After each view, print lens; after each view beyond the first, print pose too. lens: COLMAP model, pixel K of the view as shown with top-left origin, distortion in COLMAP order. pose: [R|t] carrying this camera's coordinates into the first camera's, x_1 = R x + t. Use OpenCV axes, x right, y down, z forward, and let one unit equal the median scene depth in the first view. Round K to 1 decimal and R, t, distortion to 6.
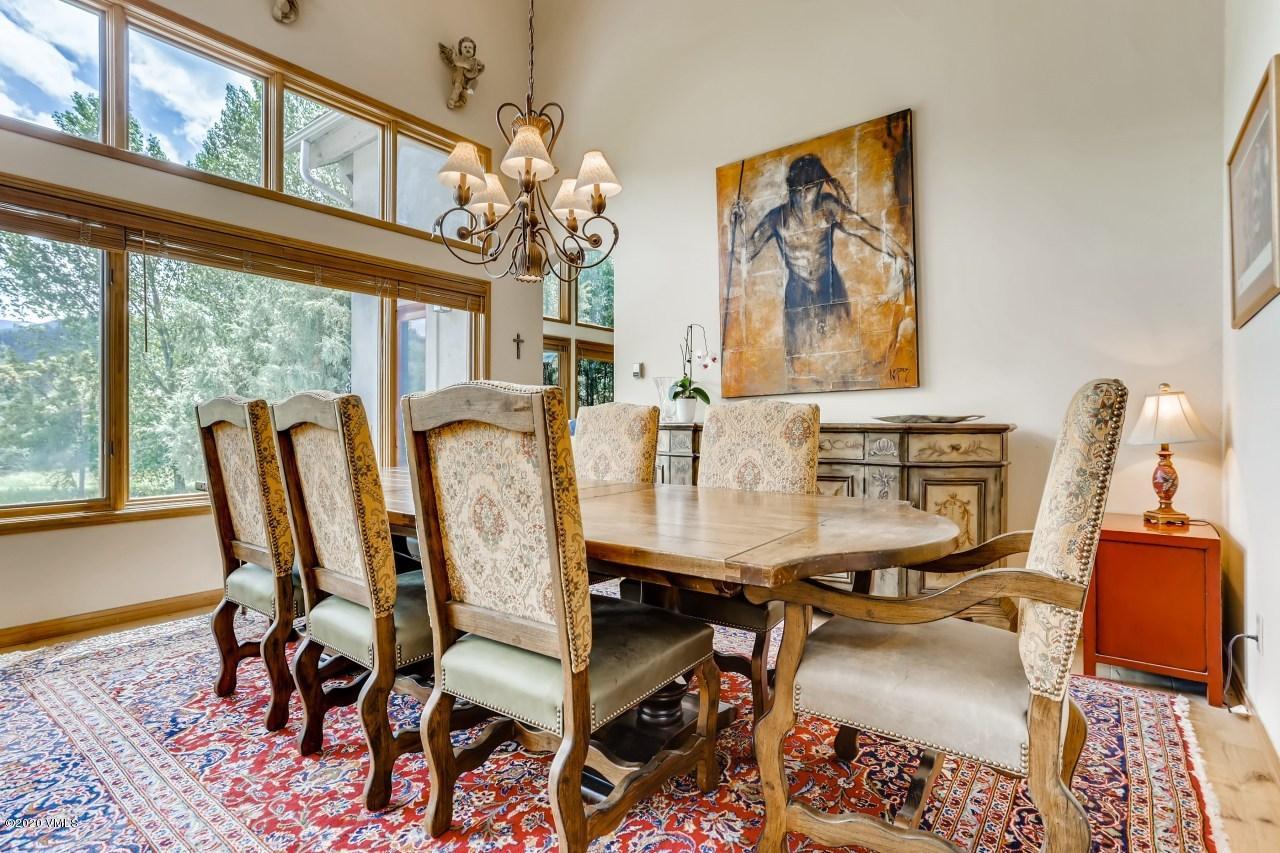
lens RADIAL K [[631.5, 0, 635.6], [0, 631.5, 427.6], [0, 0, 1]] dist [-0.031784, 0.018969]
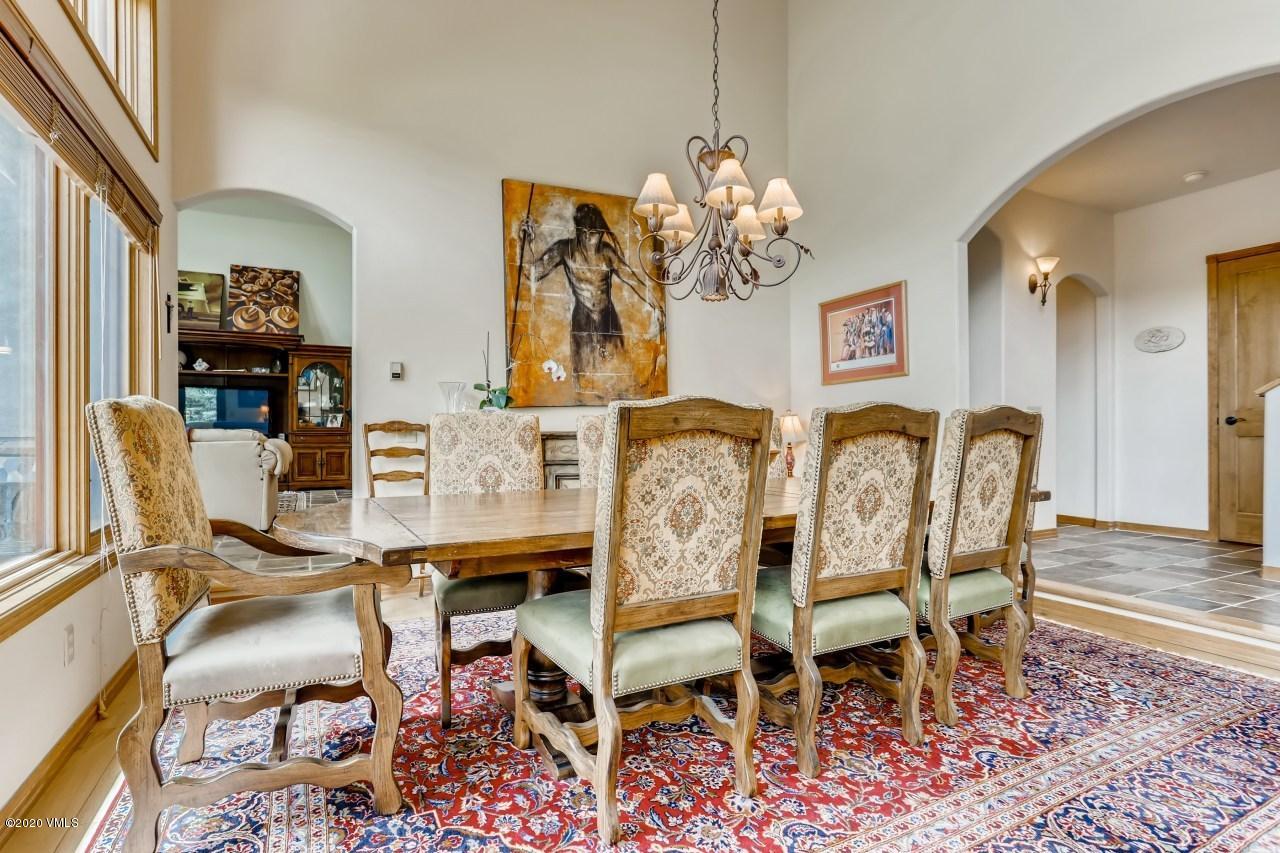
lens RADIAL K [[643.6, 0, 616.7], [0, 643.6, 440.2], [0, 0, 1]] dist [-0.032821, 0.020845]
pose [[0.428213, -0.017338, 0.903512, -0.791788], [0.012344, 0.999835, 0.013336, -0.006261], [-0.903594, 0.005442, 0.428356, 0.436960]]
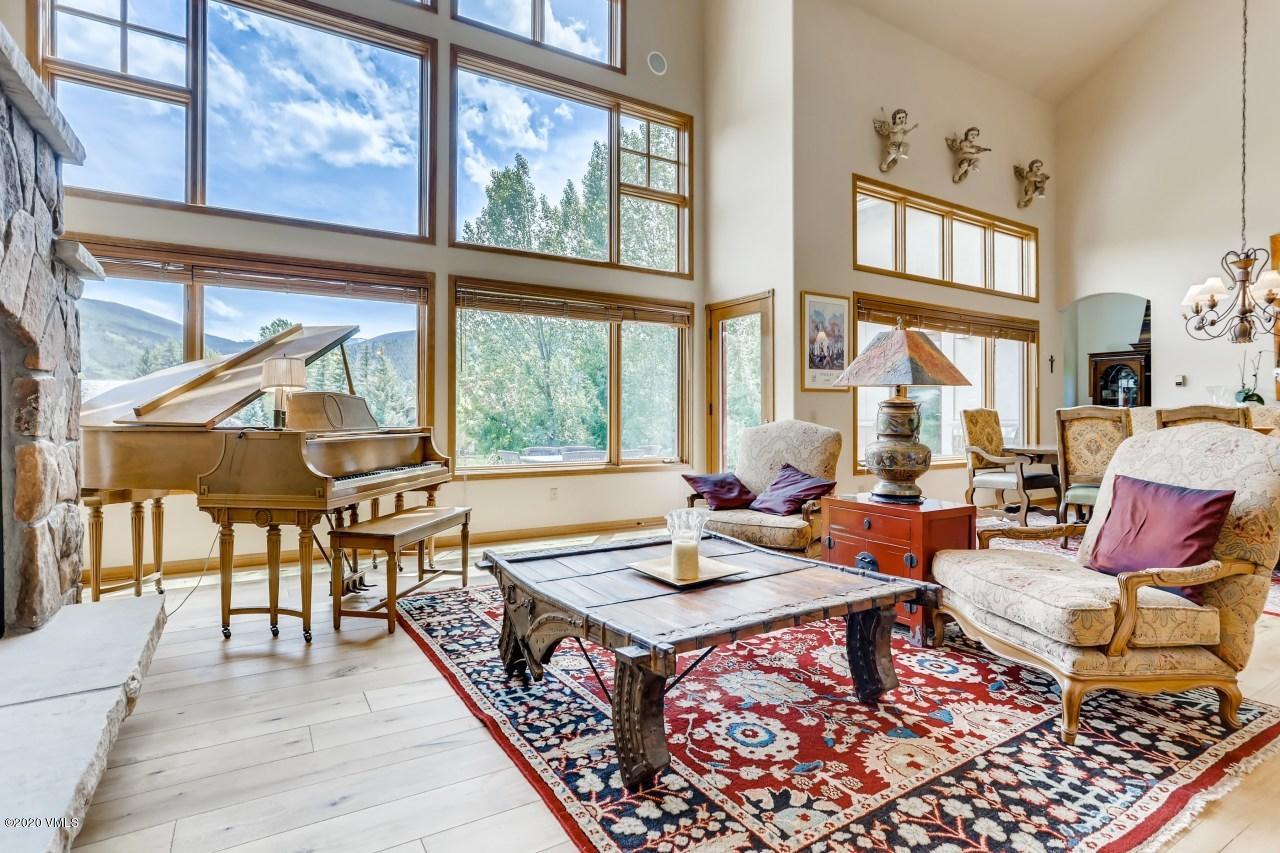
lens RADIAL K [[631.5, 0, 635.6], [0, 631.5, 427.6], [0, 0, 1]] dist [-0.031784, 0.018969]
pose [[0.934246, 0.006322, -0.356572, -0.782510], [-0.001693, 0.999910, 0.013291, -0.000765], [0.356624, -0.011813, 0.934173, -0.927187]]
